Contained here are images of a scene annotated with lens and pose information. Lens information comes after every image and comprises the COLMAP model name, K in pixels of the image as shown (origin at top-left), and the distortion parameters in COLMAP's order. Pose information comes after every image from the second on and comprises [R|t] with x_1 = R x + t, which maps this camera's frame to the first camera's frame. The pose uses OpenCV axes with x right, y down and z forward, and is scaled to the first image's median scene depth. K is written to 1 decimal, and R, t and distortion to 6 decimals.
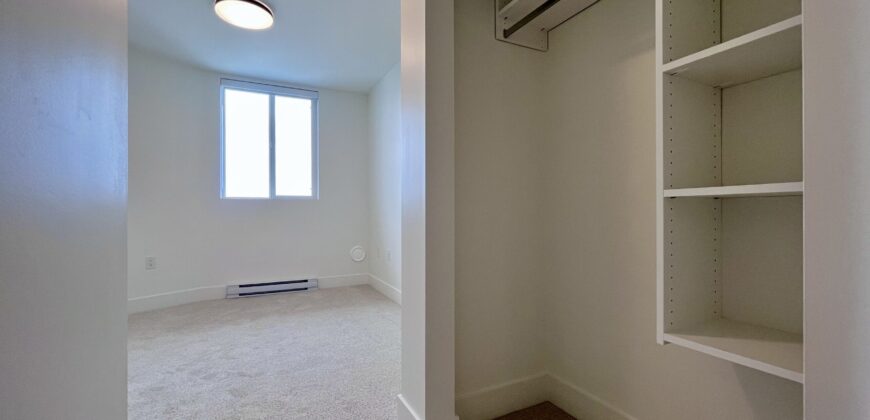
lens RADIAL K [[351.7, 0, 436.9], [0, 351.7, 211.1], [0, 0, 1]] dist [0.002467, 0.000111]
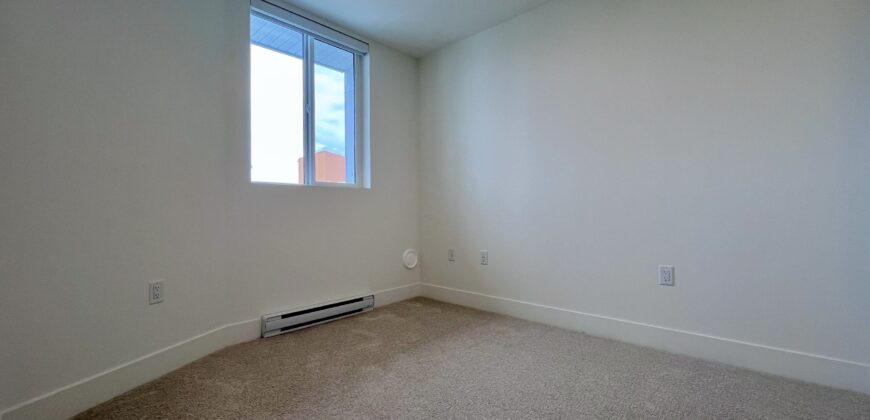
lens RADIAL K [[351.7, 0, 435.3], [0, 351.7, 209.0], [0, 0, 1]] dist [0.002467, 0.000111]
pose [[0.928660, 0.002510, 0.370924, -0.498330], [-0.001585, 0.999995, -0.002798, 0.012472], [-0.370929, 0.002011, 0.928659, 0.261239]]
